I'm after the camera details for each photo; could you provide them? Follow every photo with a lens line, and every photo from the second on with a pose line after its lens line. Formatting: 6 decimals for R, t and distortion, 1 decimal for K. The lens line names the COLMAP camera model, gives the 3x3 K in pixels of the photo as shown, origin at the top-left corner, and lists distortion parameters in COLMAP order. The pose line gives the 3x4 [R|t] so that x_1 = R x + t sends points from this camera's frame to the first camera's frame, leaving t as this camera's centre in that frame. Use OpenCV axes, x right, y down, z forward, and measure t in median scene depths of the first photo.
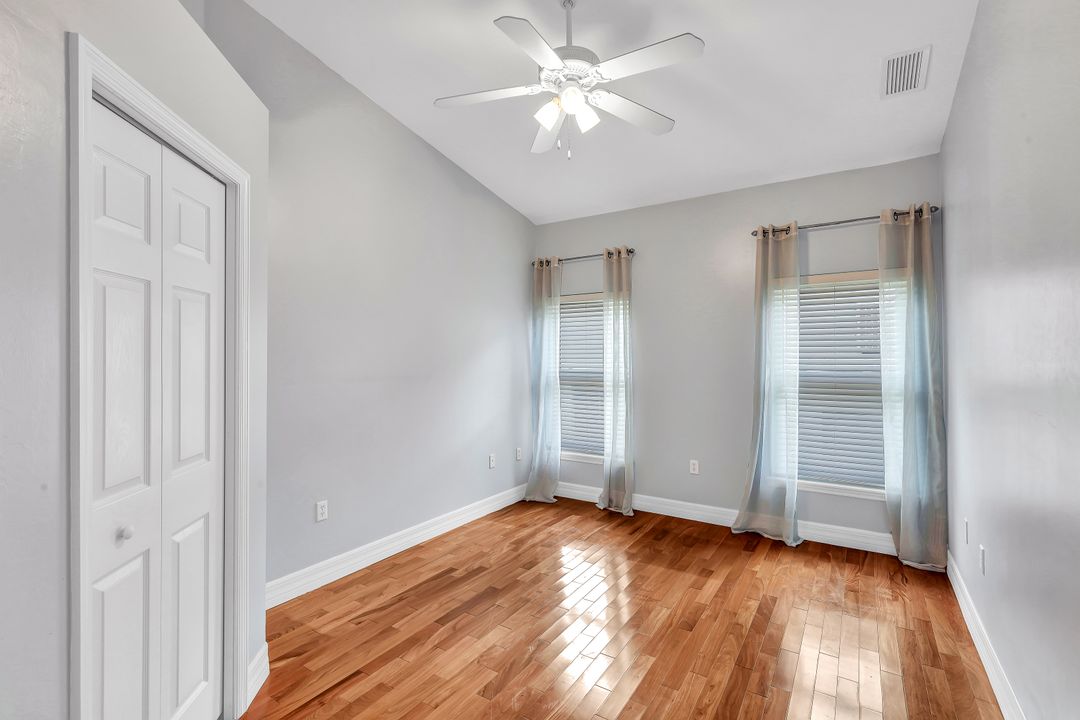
lens RADIAL K [[482.8, 0, 534.2], [0, 482.8, 356.8], [0, 0, 1]] dist [-0.002220, -0.000144]
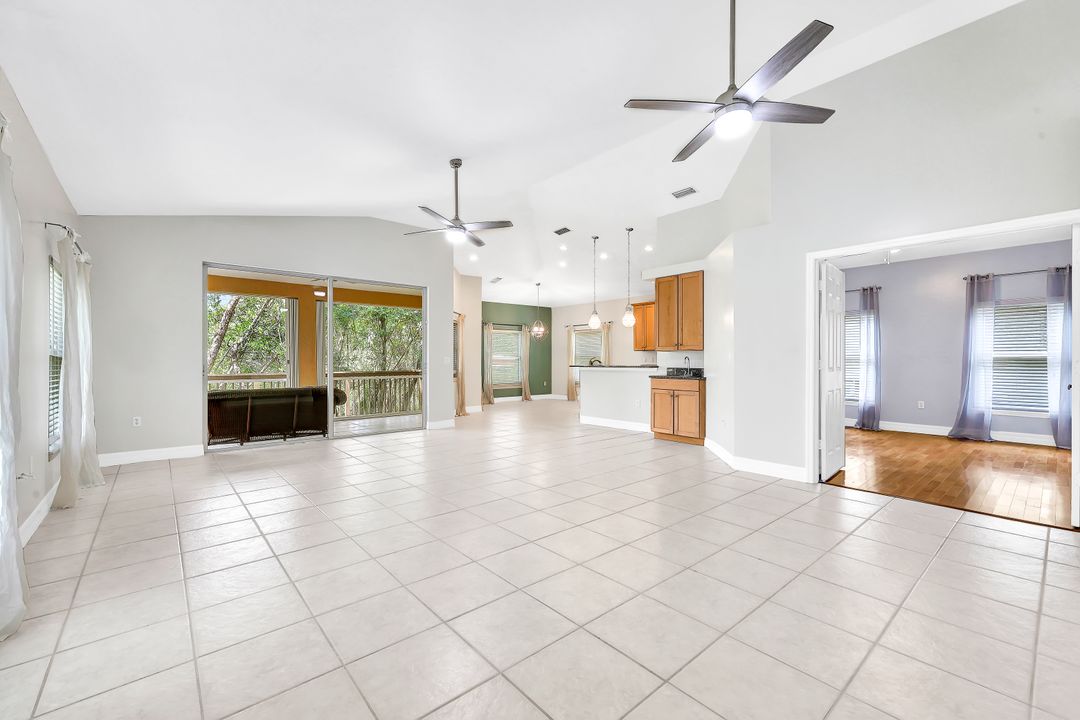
lens RADIAL K [[435.4, 0, 549.4], [0, 435.4, 362.3], [0, 0, 1]] dist [-0.002310, 0.000073]
pose [[0.954486, 0.005711, -0.298200, -0.580719], [-0.002966, 0.999949, 0.009656, 0.059016], [0.298240, -0.008332, 0.954454, -1.098760]]
